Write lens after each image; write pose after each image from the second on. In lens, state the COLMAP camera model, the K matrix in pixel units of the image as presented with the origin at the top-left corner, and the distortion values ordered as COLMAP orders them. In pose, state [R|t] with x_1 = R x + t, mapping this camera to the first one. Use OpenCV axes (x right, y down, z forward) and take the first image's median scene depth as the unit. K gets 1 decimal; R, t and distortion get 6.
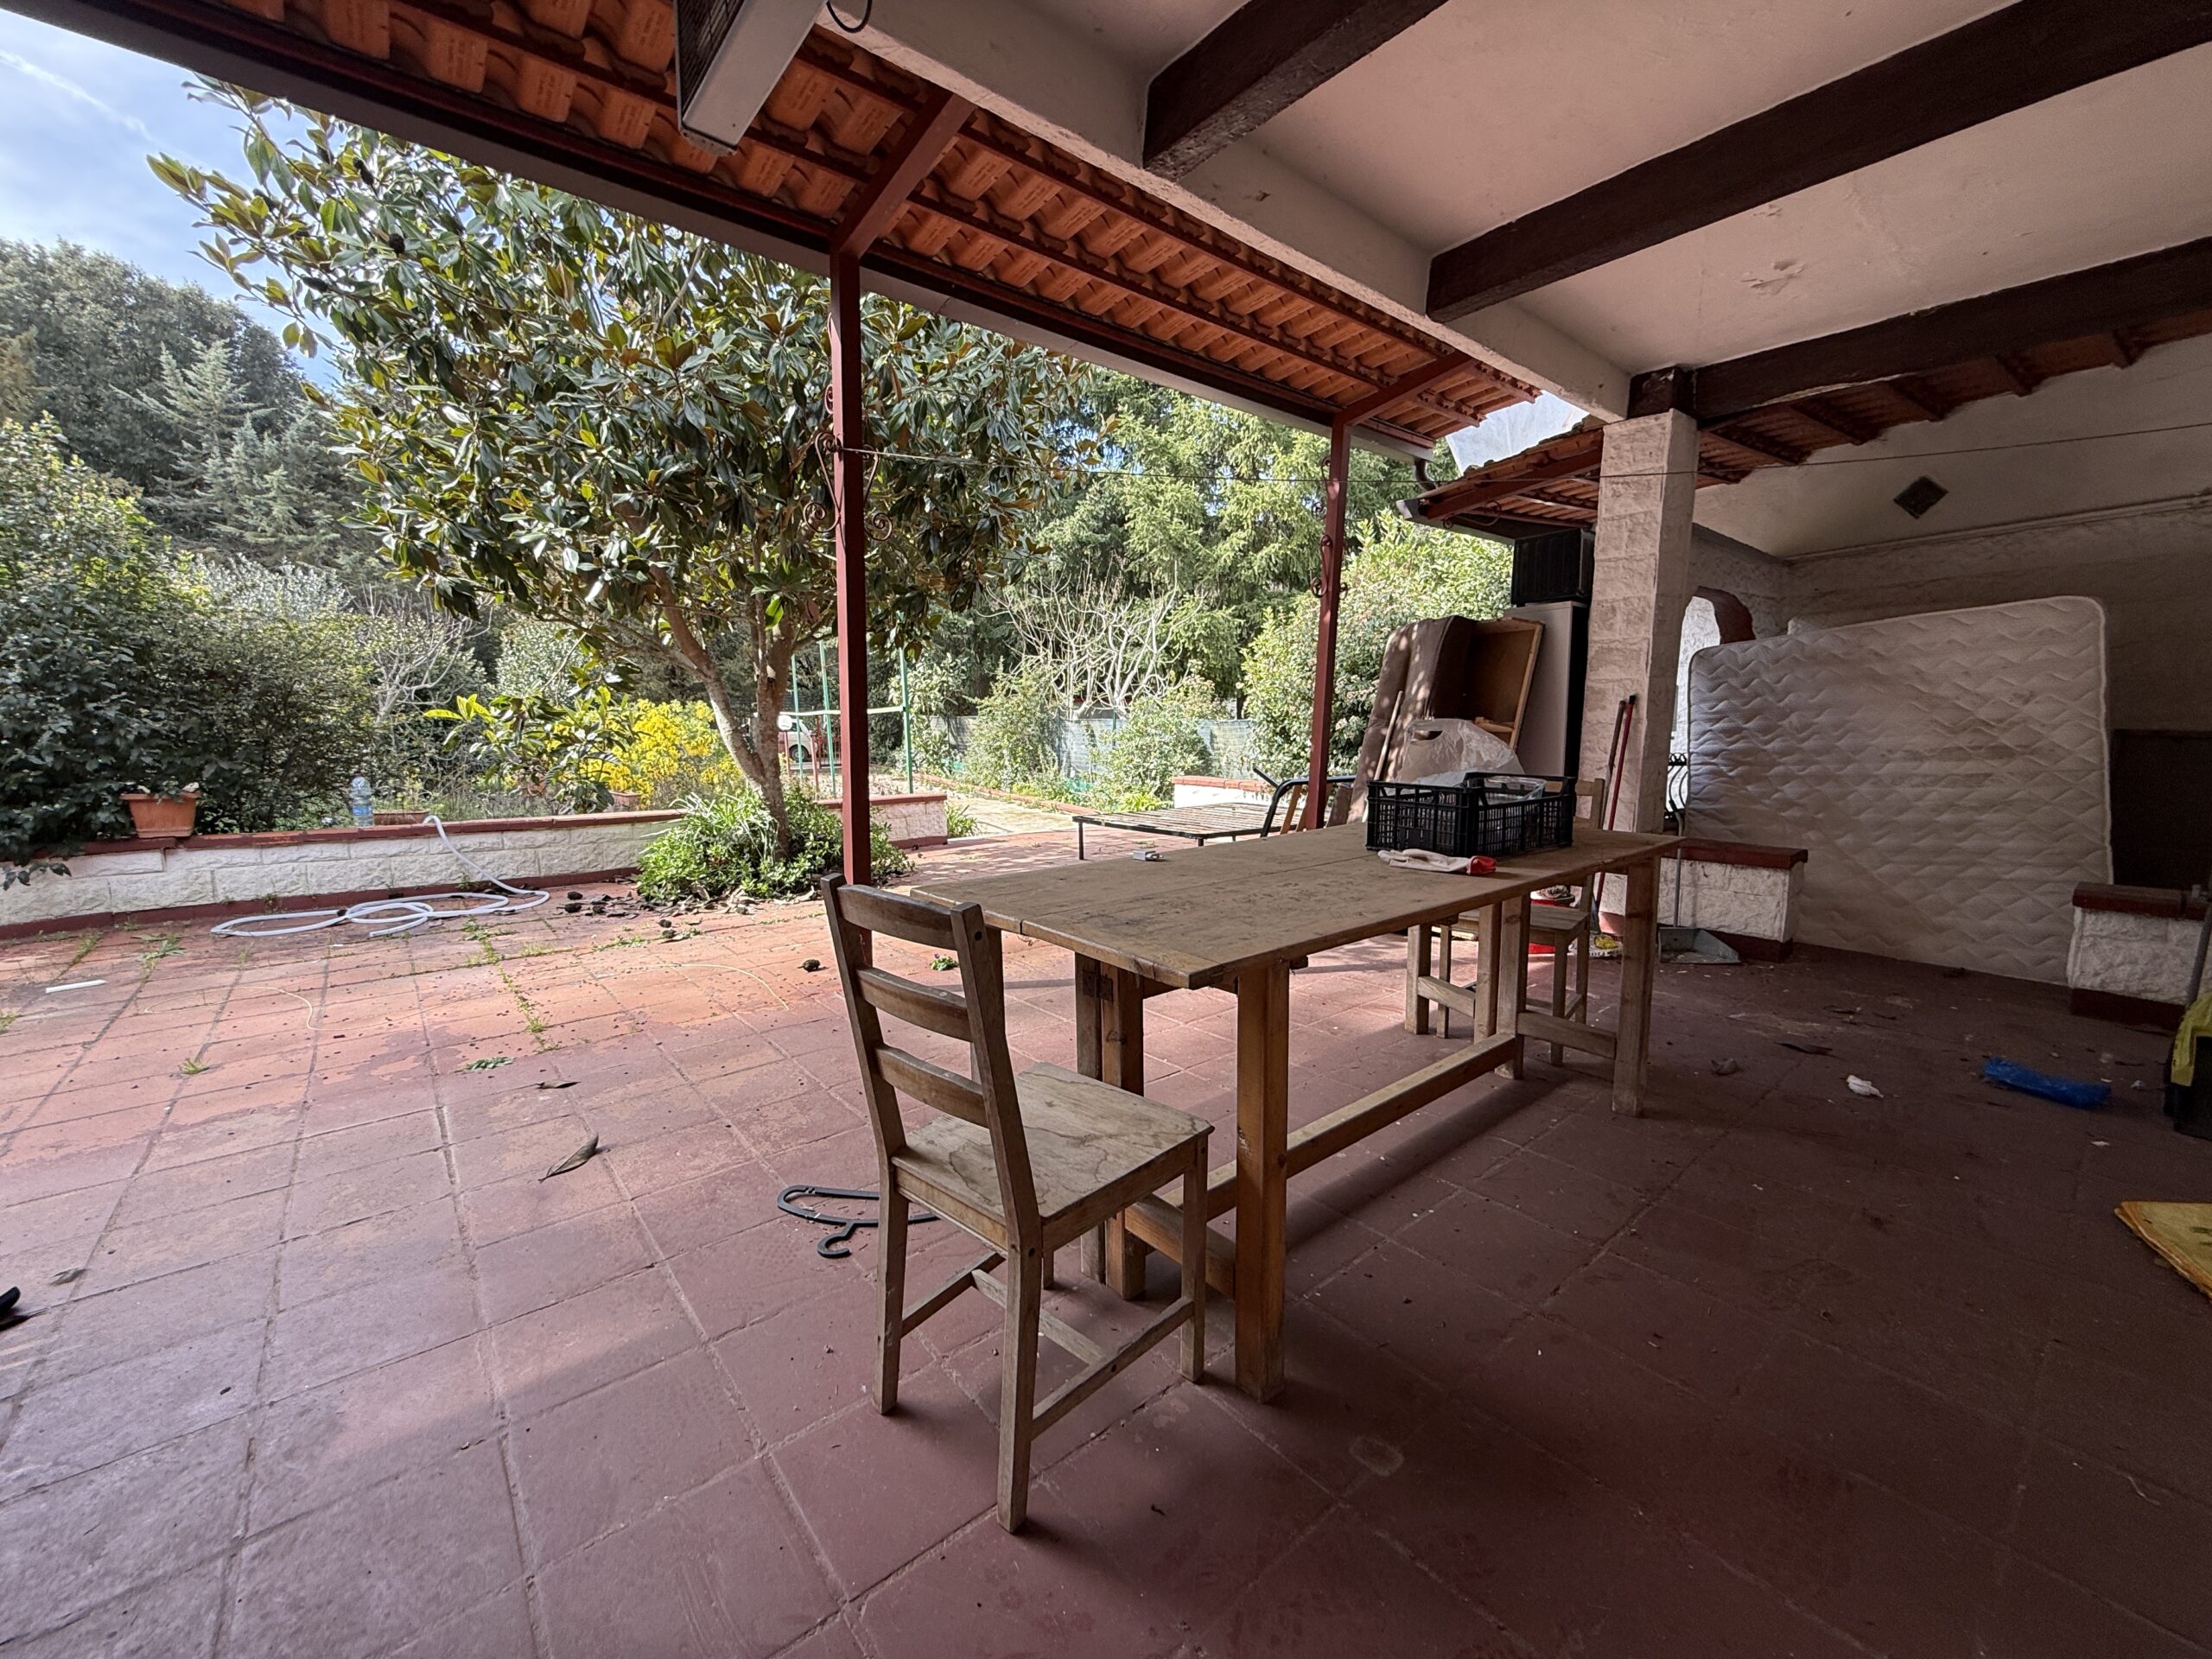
lens RADIAL K [[879.9, 0, 1101.3], [0, 879.9, 830.0], [0, 0, 1]] dist [-0.001003, 0.000284]
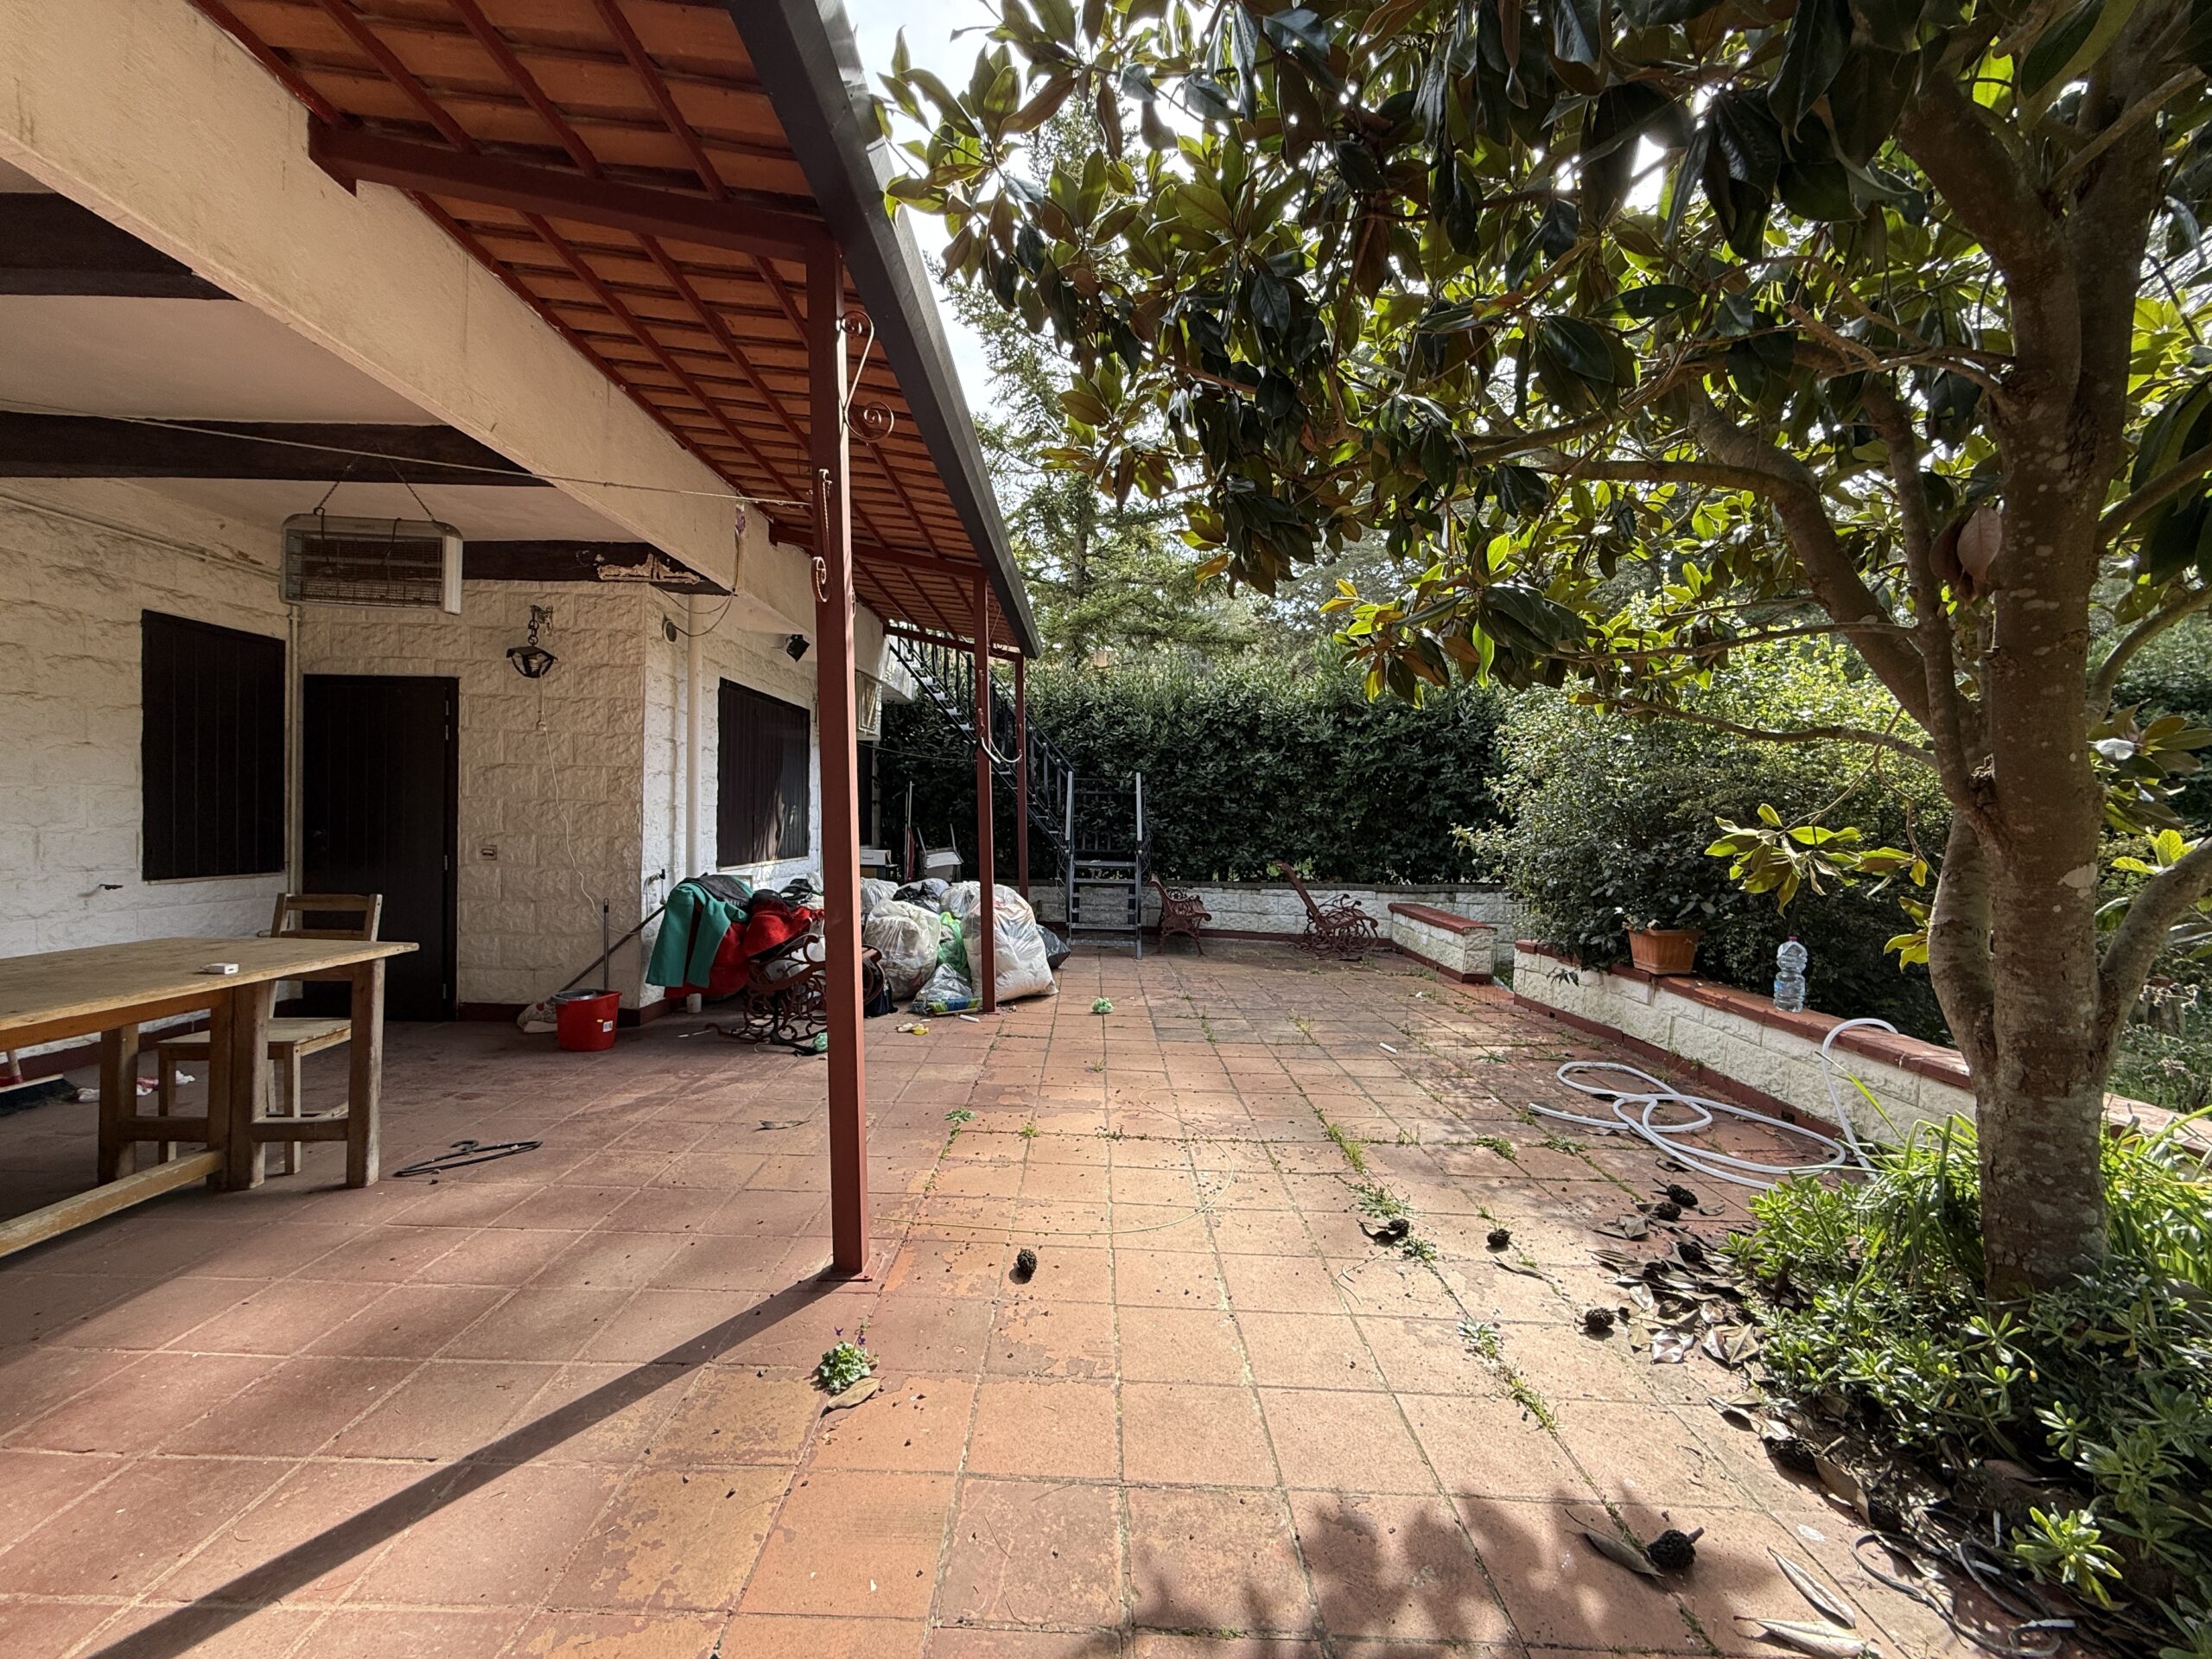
lens RADIAL K [[879.9, 0, 1098.5], [0, 879.9, 830.3], [0, 0, 1]] dist [-0.001003, 0.000284]
pose [[-0.633099, 0.001580, -0.774069, 0.082576], [-0.120308, 0.987645, 0.100414, -0.151221], [0.764665, 0.156699, -0.625087, 0.975824]]
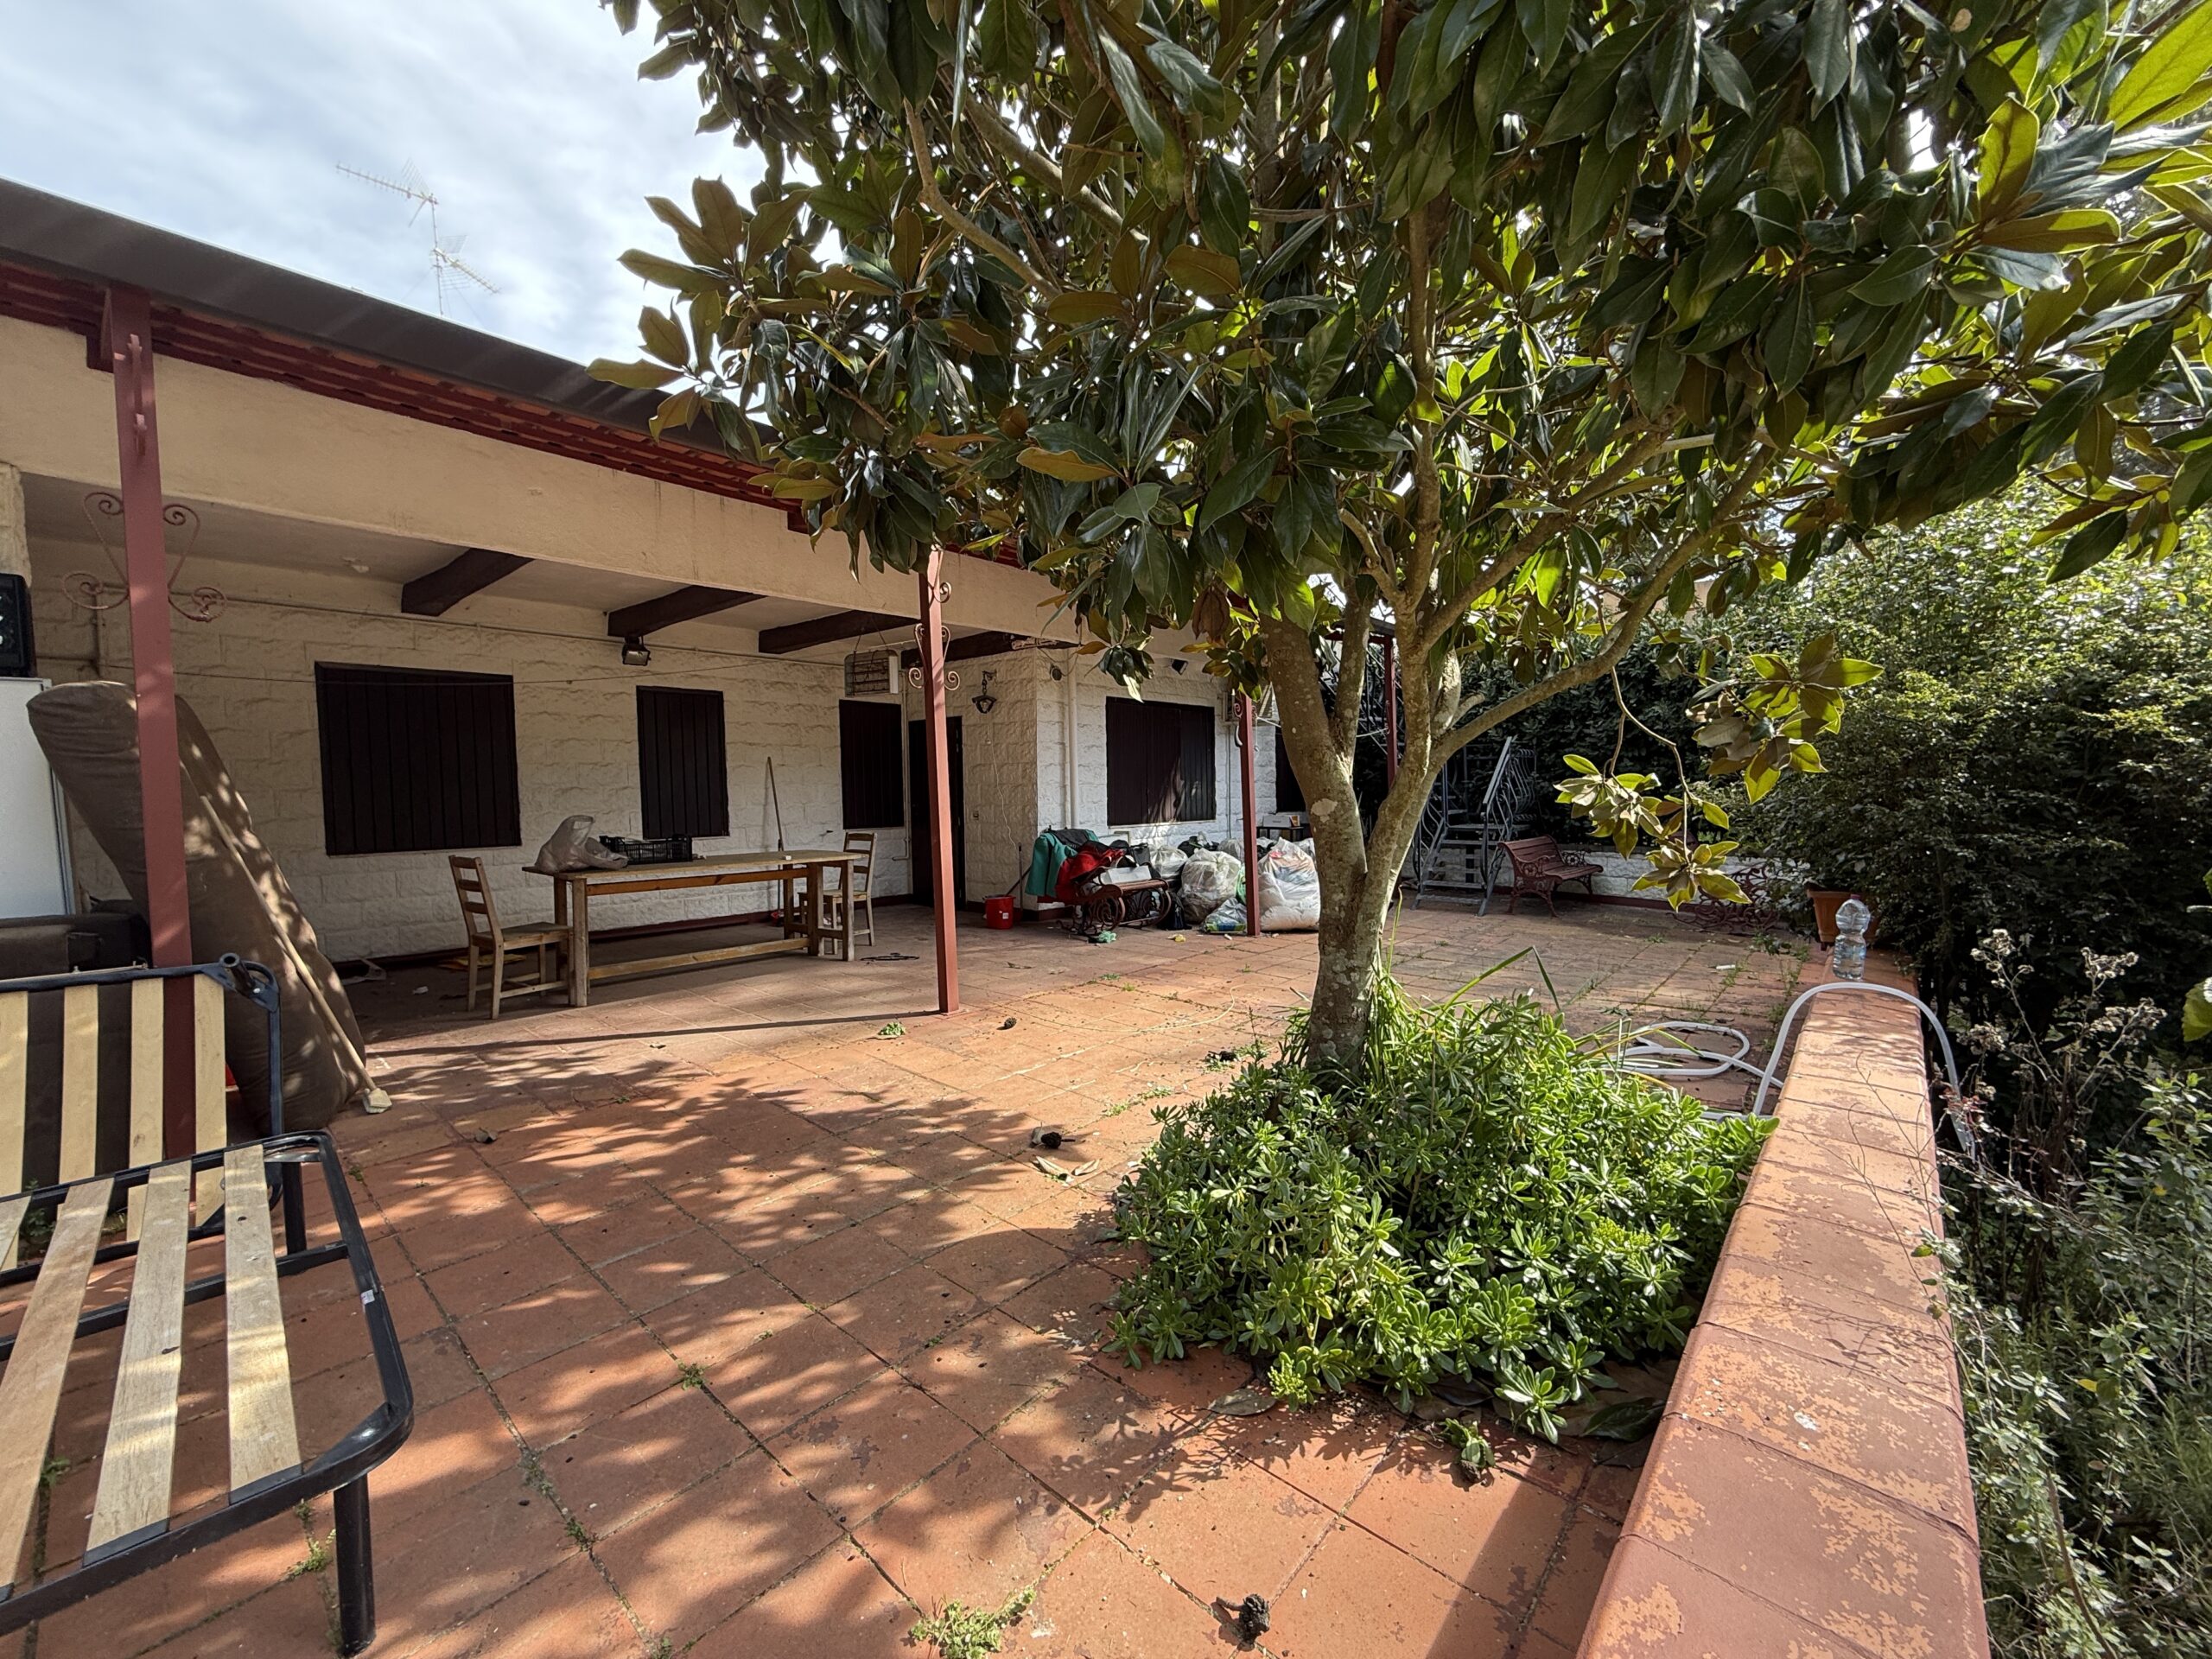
lens RADIAL K [[879.9, 0, 1101.2], [0, 879.9, 838.0], [0, 0, 1]] dist [-0.001003, 0.000284]
pose [[-0.987845, 0.024109, -0.153563, -0.194978], [-0.005154, 0.982276, 0.187371, -0.218020], [0.155359, 0.185885, -0.970212, 1.496266]]
